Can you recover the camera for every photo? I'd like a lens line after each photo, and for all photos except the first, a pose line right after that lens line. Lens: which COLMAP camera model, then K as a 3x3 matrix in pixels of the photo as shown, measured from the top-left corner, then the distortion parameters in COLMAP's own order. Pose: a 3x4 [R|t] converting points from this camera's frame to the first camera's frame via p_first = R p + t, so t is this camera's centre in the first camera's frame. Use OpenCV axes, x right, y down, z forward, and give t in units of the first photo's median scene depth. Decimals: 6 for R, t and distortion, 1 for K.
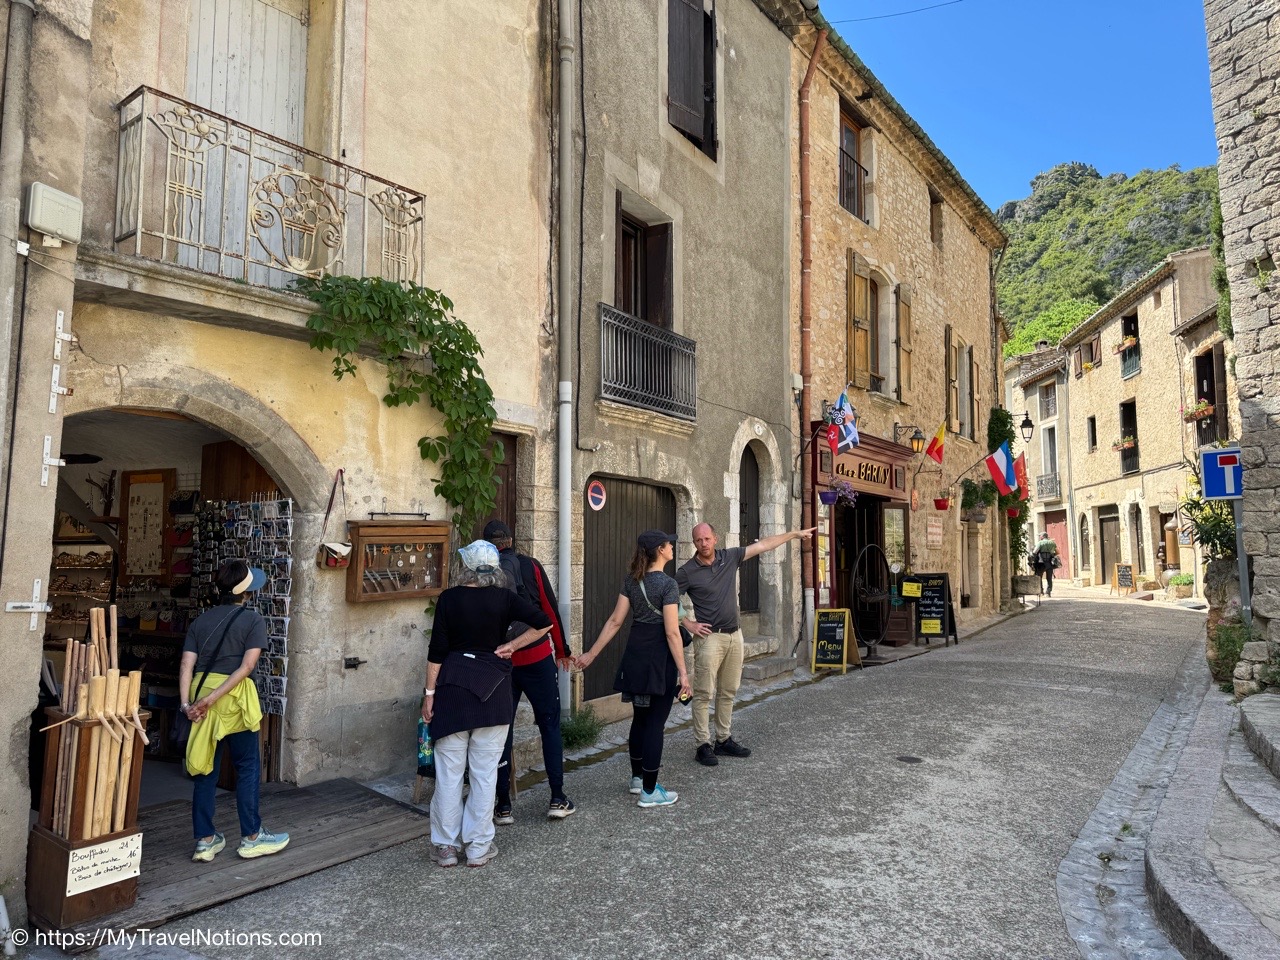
lens RADIAL K [[901.4, 0, 633.0], [0, 901.4, 482.6], [0, 0, 1]] dist [0.054618, -0.071930]
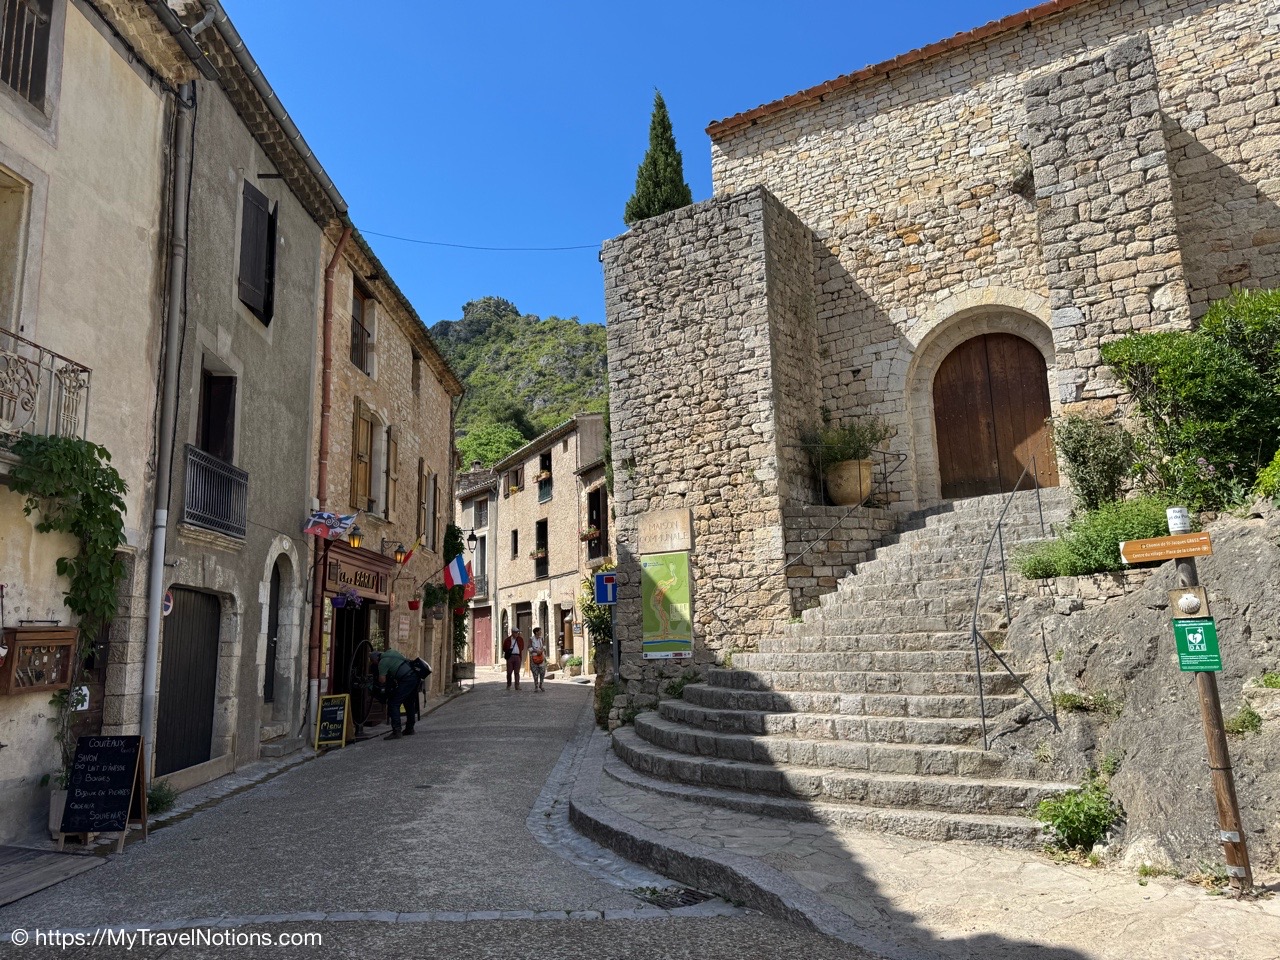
lens RADIAL K [[901.4, 0, 652.1], [0, 901.4, 485.9], [0, 0, 1]] dist [0.054618, -0.071930]
pose [[0.807481, 0.077969, 0.584718, -0.196501], [-0.019118, 0.994165, -0.106165, -0.019468], [-0.589584, 0.074547, 0.804260, -0.289486]]
